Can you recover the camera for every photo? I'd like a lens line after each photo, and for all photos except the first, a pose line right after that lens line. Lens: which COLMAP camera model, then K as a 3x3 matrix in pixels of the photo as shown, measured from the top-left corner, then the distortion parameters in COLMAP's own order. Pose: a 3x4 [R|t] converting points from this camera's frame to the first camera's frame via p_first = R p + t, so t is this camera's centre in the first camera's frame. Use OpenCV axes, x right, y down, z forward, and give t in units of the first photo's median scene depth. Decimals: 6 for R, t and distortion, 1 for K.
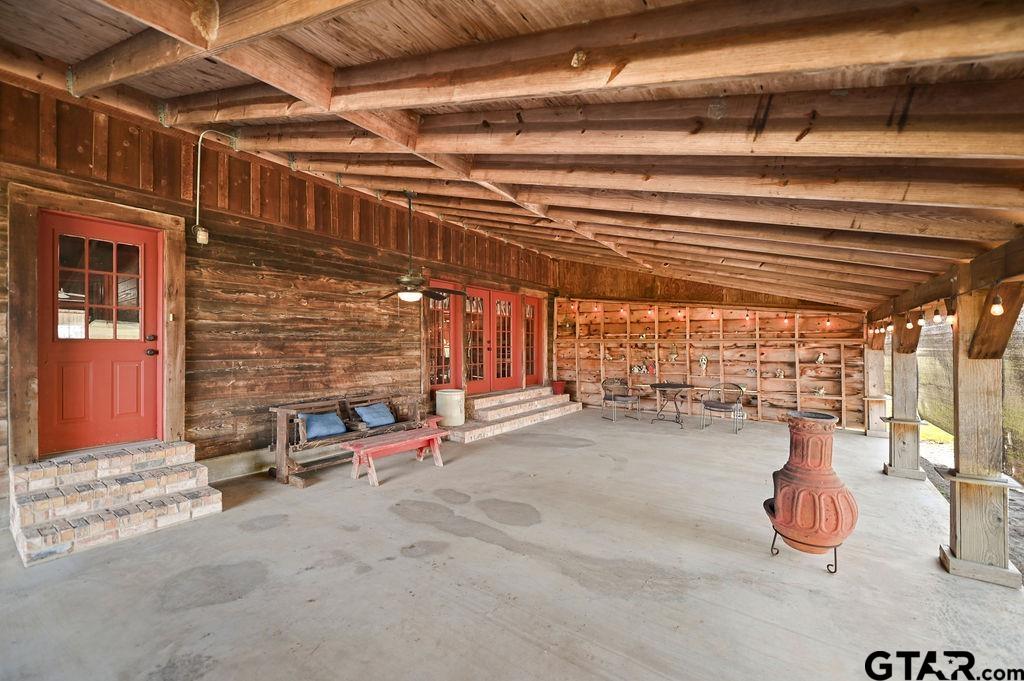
lens RADIAL K [[413.3, 0, 510.9], [0, 413.3, 344.8], [0, 0, 1]] dist [-0.008036, -0.001661]
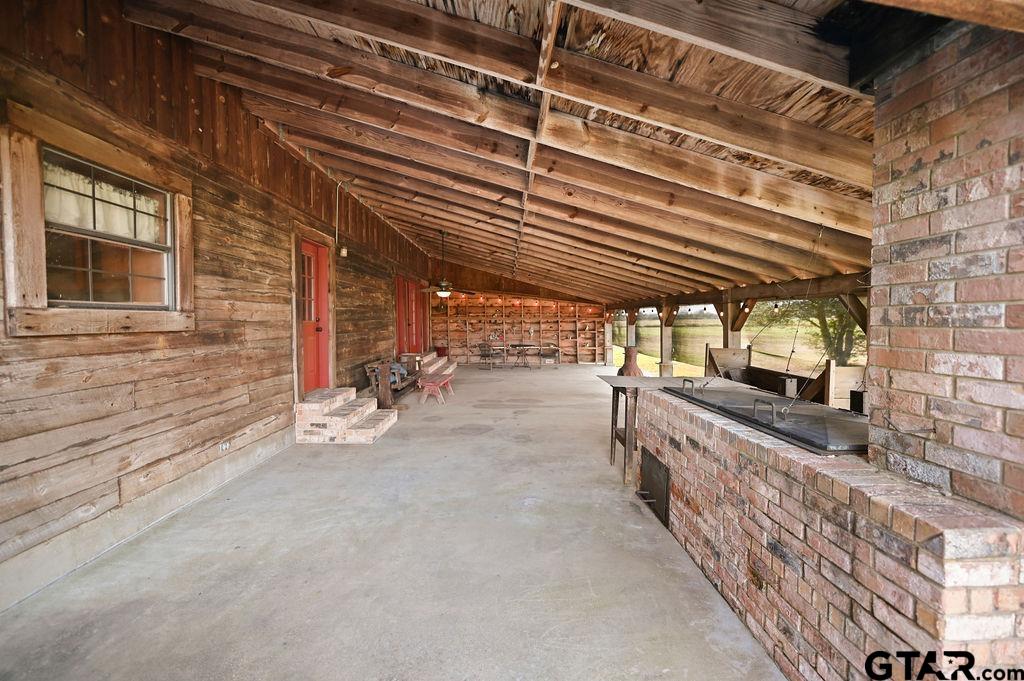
lens RADIAL K [[413.3, 0, 513.0], [0, 413.3, 335.1], [0, 0, 1]] dist [-0.008036, -0.001661]
pose [[0.803589, -0.023656, 0.594714, -0.617075], [0.000269, 0.999224, 0.039383, -0.009435], [-0.595184, -0.031488, 0.802972, -0.316205]]
